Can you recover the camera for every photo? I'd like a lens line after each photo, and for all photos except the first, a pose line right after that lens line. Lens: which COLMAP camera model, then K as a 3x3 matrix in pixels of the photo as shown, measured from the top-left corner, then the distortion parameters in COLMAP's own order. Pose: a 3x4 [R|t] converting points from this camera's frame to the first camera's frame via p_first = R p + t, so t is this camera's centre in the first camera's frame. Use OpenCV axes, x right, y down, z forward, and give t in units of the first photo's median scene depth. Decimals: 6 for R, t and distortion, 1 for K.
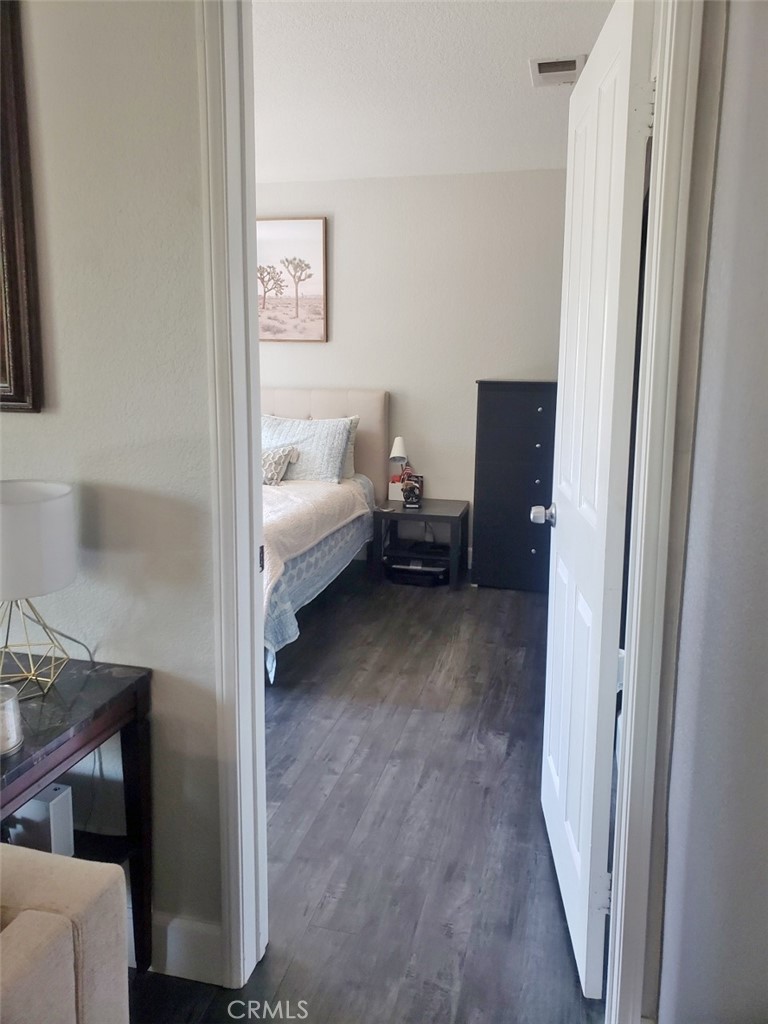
lens RADIAL K [[795.8, 0, 384.9], [0, 795.8, 483.9], [0, 0, 1]] dist [0.157788, -0.349275]
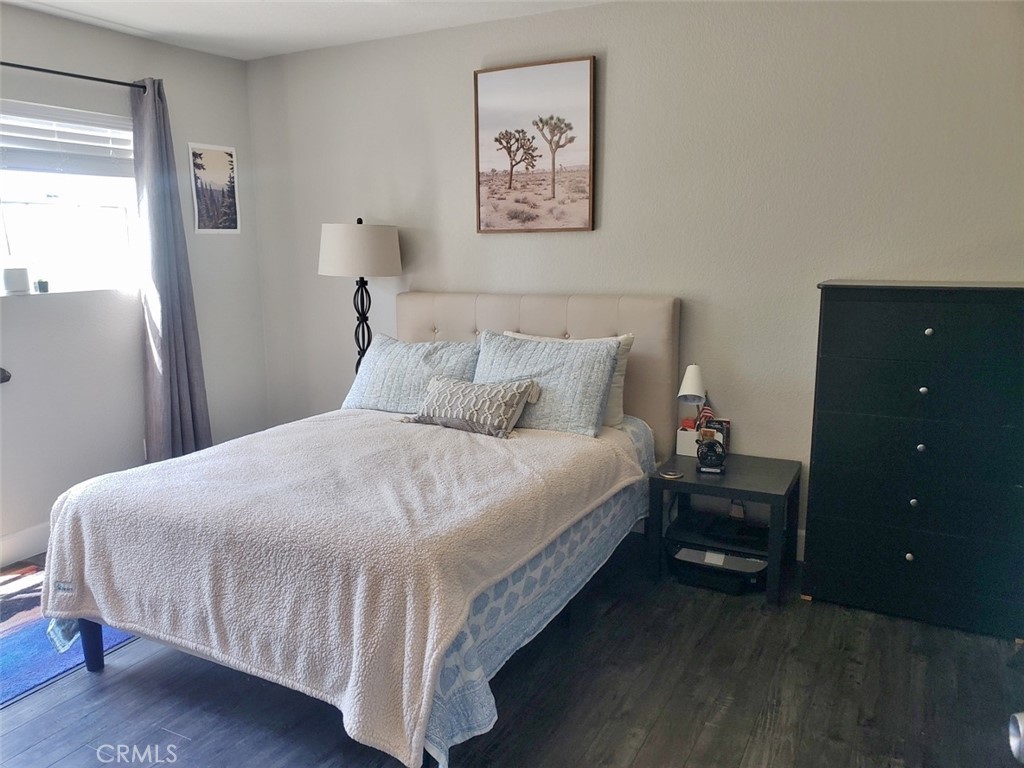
lens RADIAL K [[782.3, 0, 469.7], [0, 782.3, 375.0], [0, 0, 1]] dist [0.153918, -0.464550]
pose [[0.959712, 0.023740, -0.279979, 0.023525], [-0.022044, 0.999715, 0.009207, -0.052860], [0.280118, -0.002664, 0.959962, 0.297097]]
